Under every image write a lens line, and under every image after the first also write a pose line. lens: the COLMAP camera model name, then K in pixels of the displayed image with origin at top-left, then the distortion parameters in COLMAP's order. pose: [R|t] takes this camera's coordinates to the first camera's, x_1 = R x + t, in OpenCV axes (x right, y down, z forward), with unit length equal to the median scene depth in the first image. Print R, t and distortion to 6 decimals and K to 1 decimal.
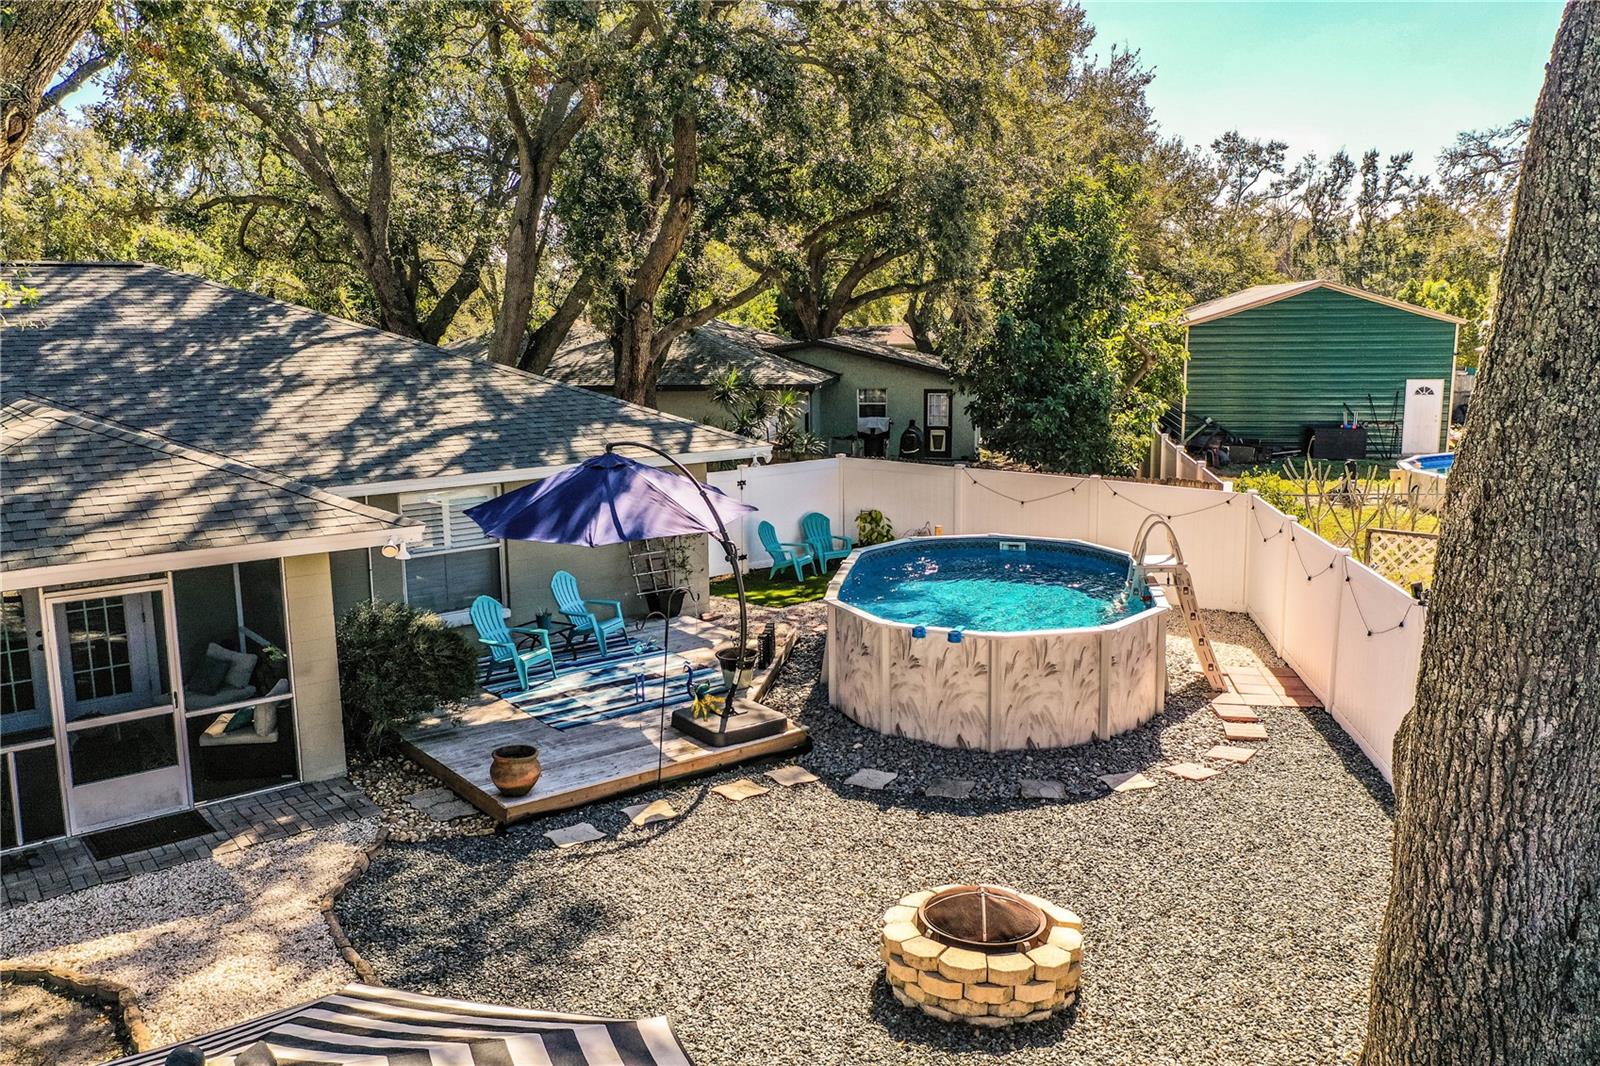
lens RADIAL K [[1259.1, 0, 799.5], [0, 1259.1, 533.6], [0, 0, 1]] dist [0.004955, -0.003883]
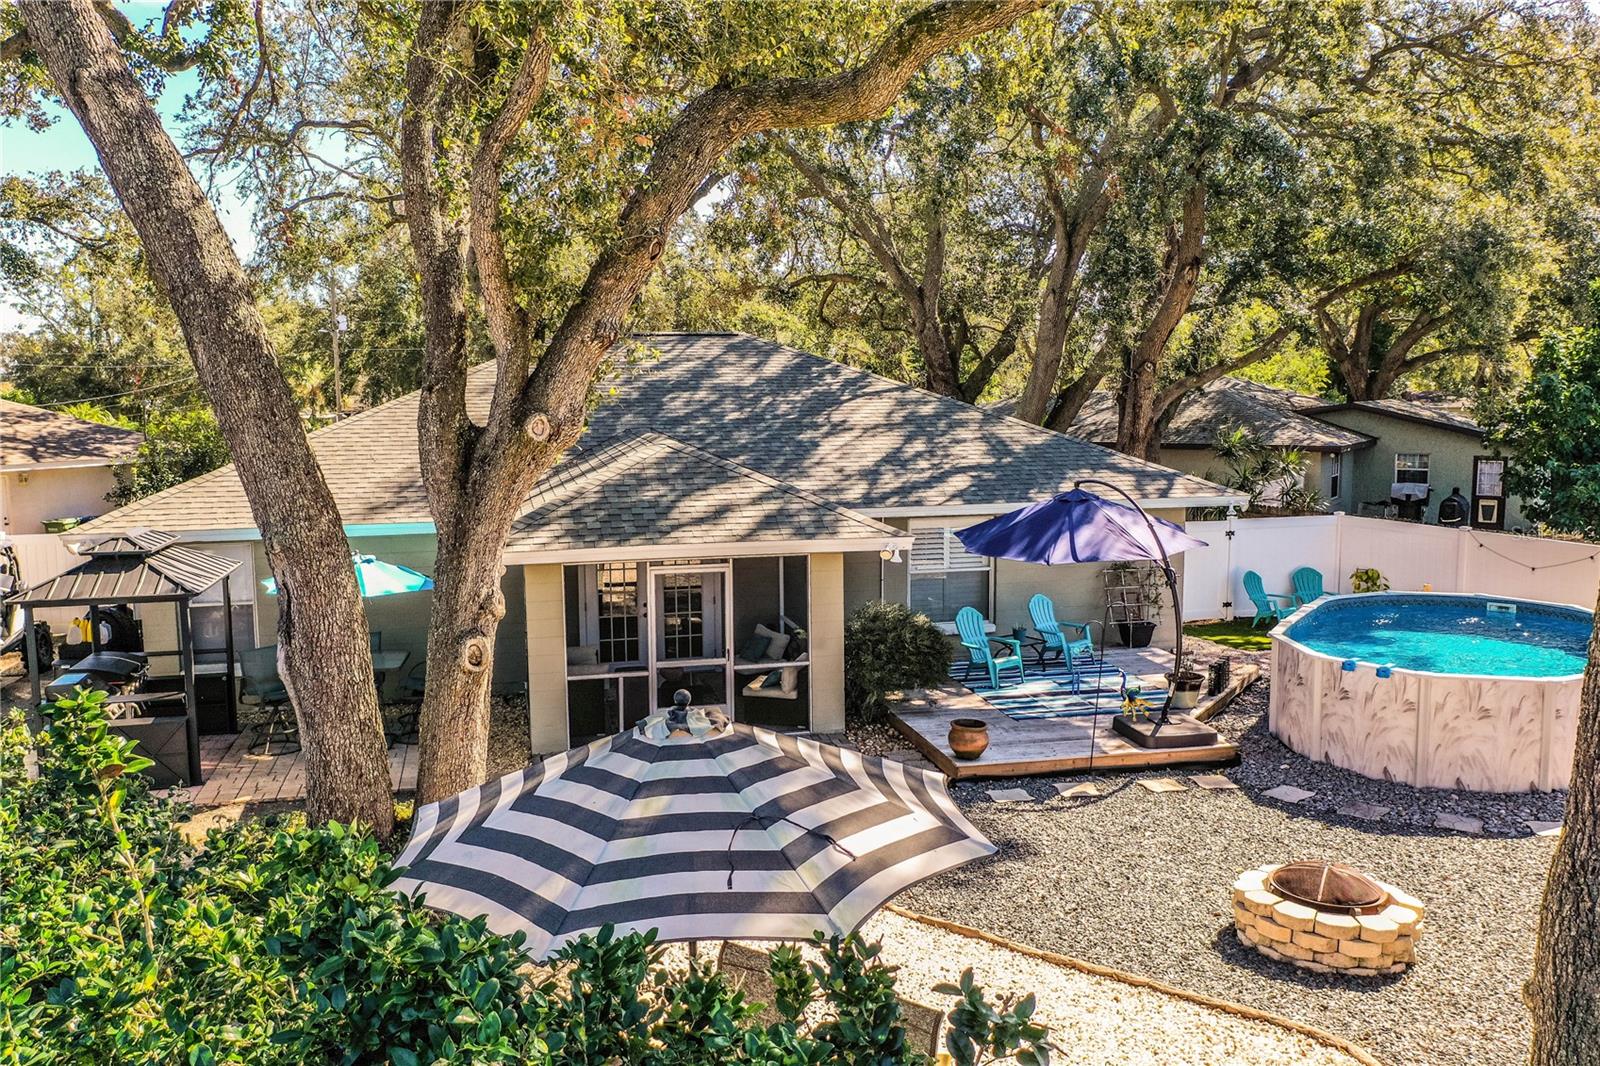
lens RADIAL K [[1259.1, 0, 800.1], [0, 1259.1, 533.7], [0, 0, 1]] dist [0.004955, -0.003883]
pose [[0.907828, 0.054483, -0.415789, 0.087343], [-0.075068, 0.996622, -0.033308, 0.029314], [0.412570, 0.061451, 0.908851, -0.136936]]
